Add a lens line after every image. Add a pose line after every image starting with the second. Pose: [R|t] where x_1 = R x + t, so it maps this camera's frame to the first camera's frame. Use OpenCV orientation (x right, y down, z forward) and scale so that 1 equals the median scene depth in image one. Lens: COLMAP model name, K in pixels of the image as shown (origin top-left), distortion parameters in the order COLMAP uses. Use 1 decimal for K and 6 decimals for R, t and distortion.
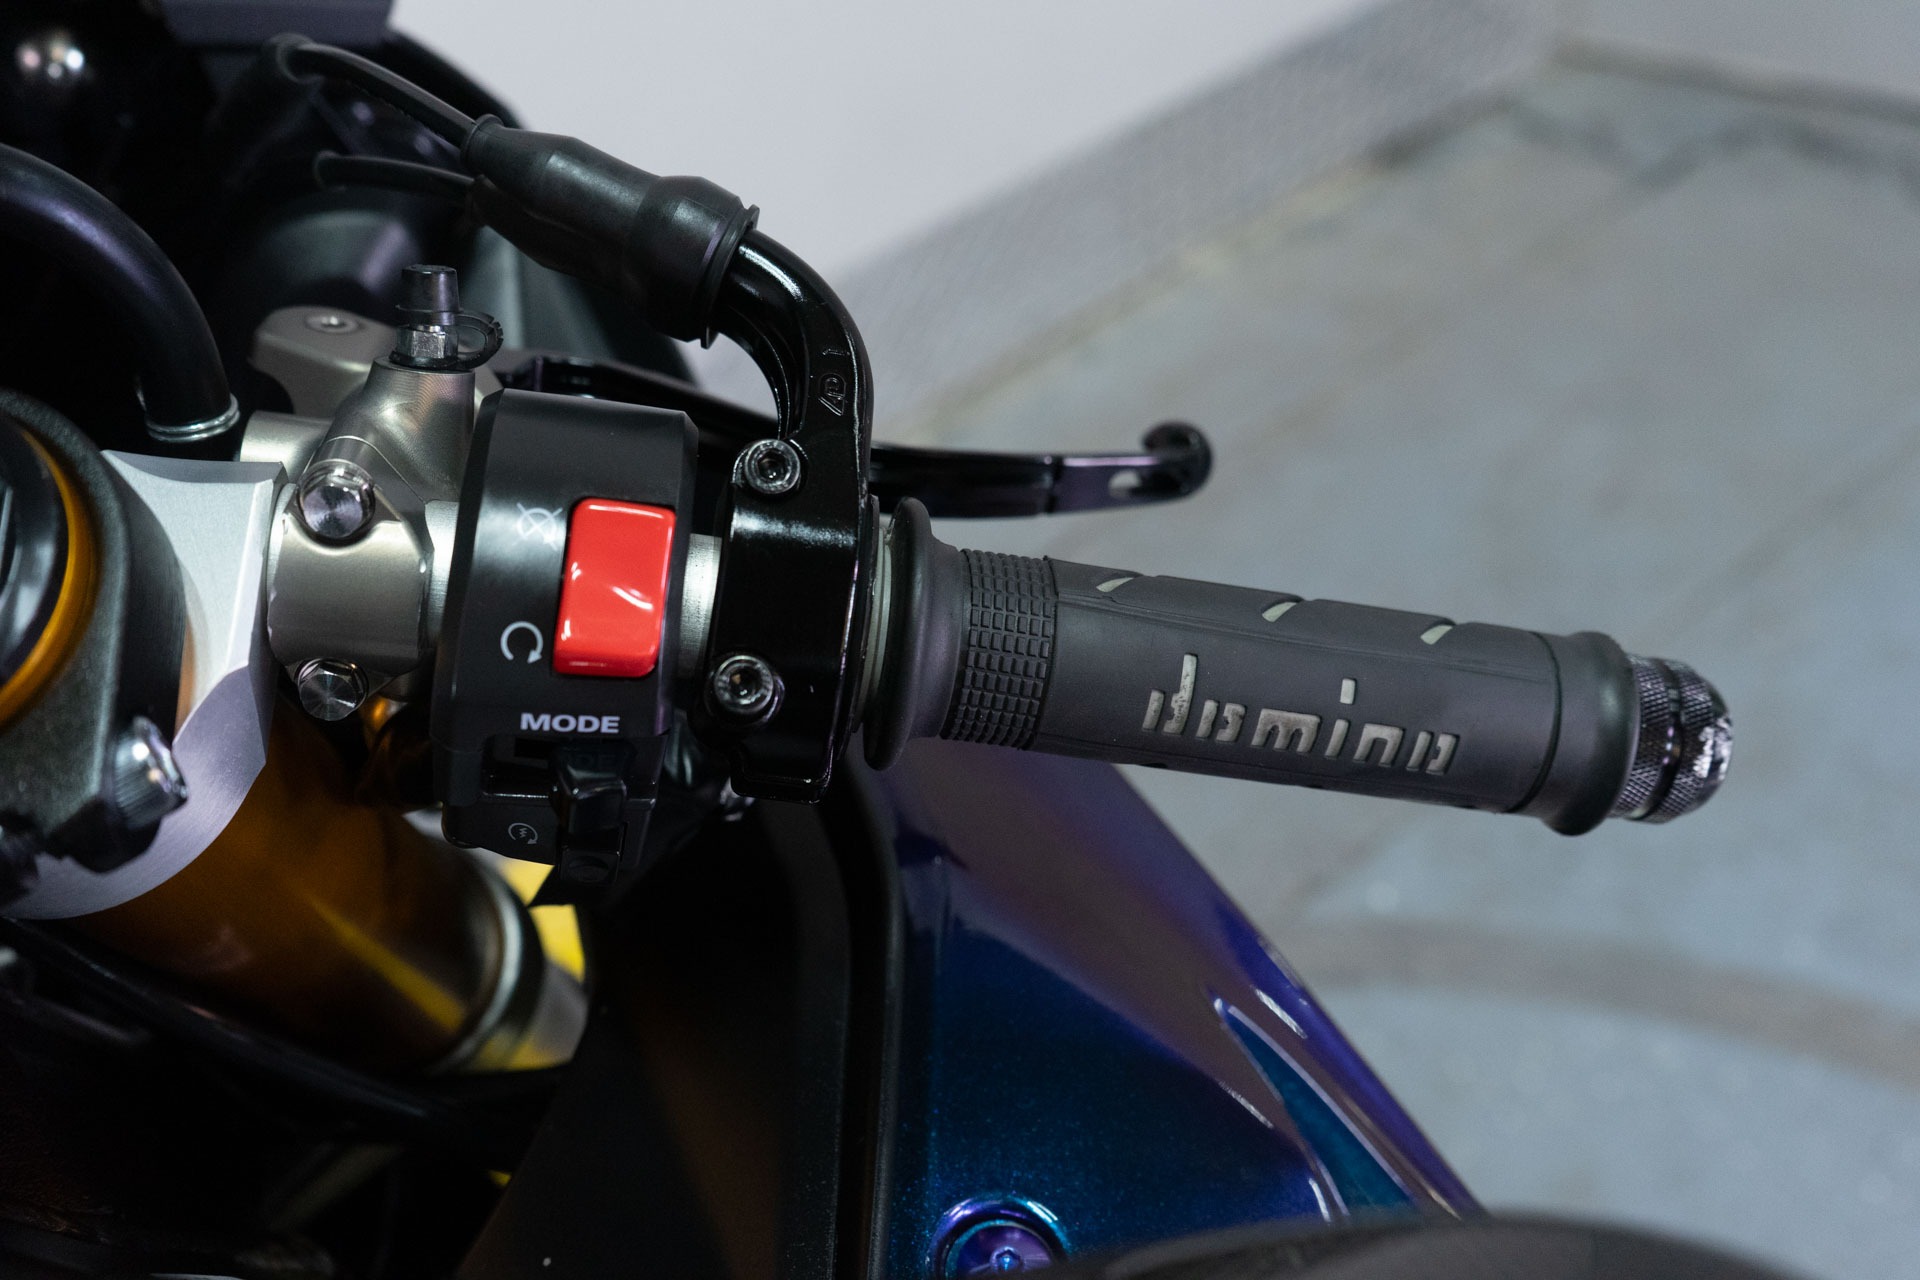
lens RADIAL K [[1872.7, 0, 957.7], [0, 1872.7, 638.5], [0, 0, 1]] dist [0.007332, 0.000000]
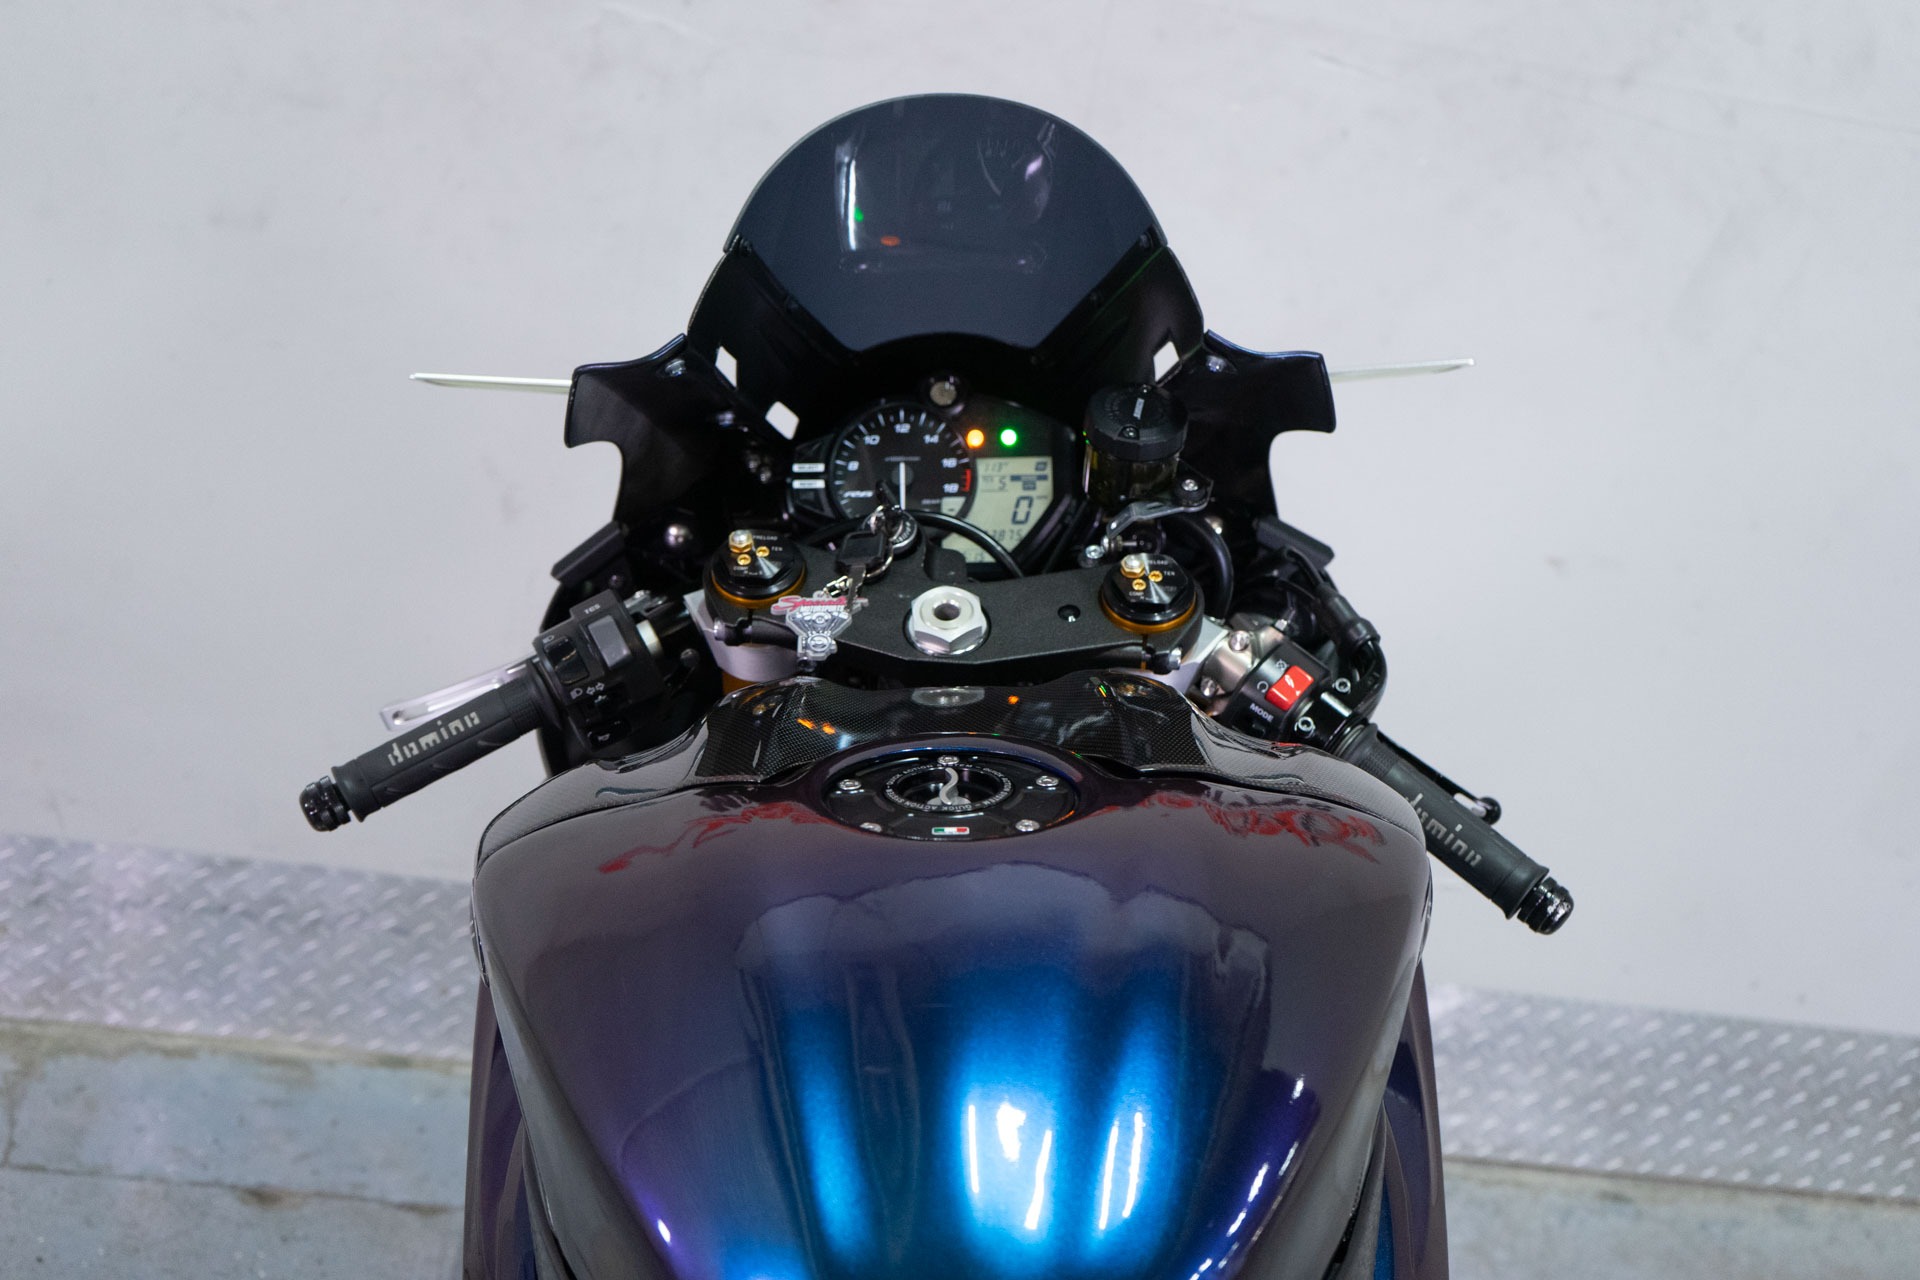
lens RADIAL K [[2707.4, 0, 961.8], [0, 2707.4, 641.5], [0, 0, 1]] dist [0.008209, 0.000000]
pose [[0.800635, 0.429580, -0.417666, 1.375386], [-0.554784, 0.794788, -0.246021, 1.447237], [0.226270, 0.428687, 0.874659, -3.580755]]
